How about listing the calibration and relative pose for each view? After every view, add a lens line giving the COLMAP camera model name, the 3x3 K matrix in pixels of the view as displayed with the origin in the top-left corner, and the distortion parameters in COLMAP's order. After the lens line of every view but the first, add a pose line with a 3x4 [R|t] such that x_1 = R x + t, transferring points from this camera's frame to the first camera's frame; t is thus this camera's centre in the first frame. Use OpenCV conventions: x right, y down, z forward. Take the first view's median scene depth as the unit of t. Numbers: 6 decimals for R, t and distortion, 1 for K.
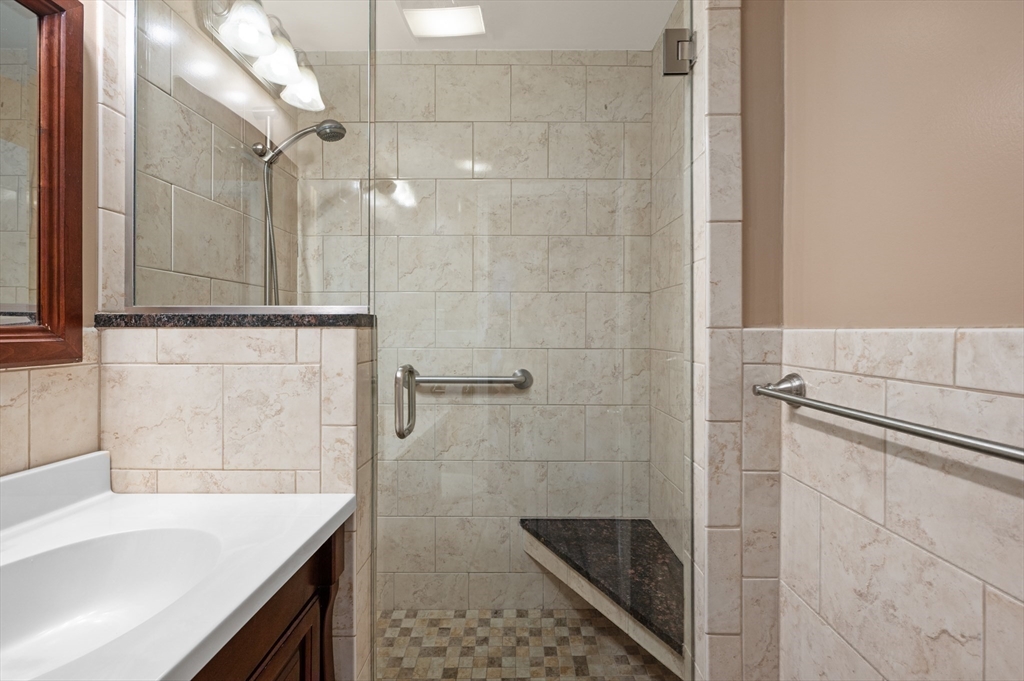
lens RADIAL K [[475.4, 0, 516.2], [0, 475.4, 334.1], [0, 0, 1]] dist [-0.000040, -0.000878]
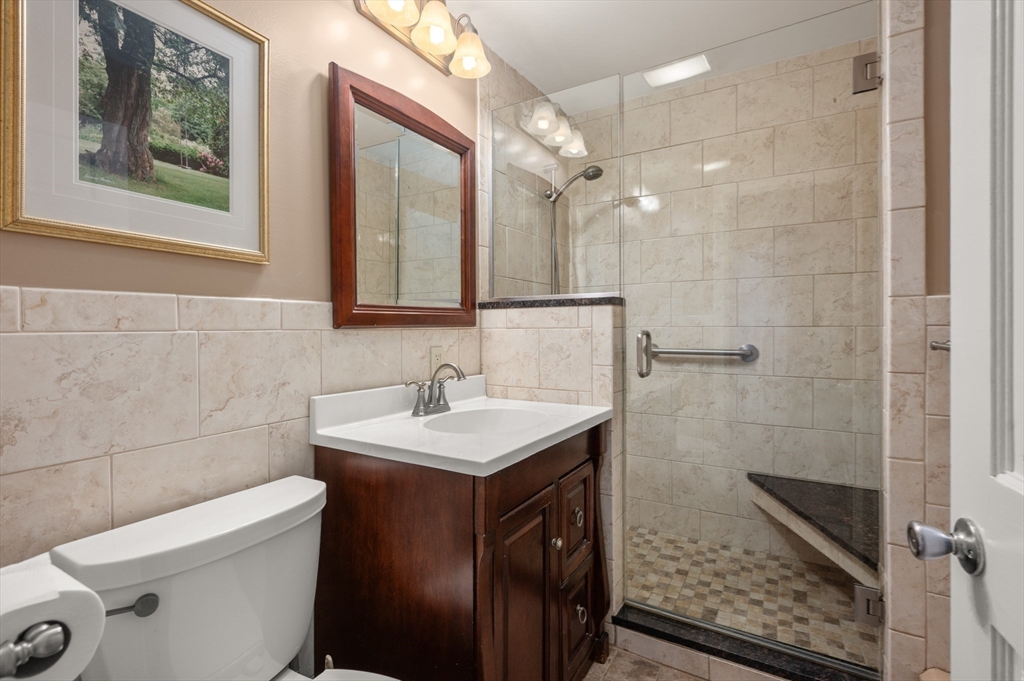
lens RADIAL K [[475.4, 0, 516.1], [0, 475.4, 332.3], [0, 0, 1]] dist [-0.000040, -0.000878]
pose [[0.872427, -0.004271, -0.488725, 0.123530], [0.006806, 0.999971, 0.003410, 0.052603], [0.488697, -0.006301, 0.872431, -0.423393]]
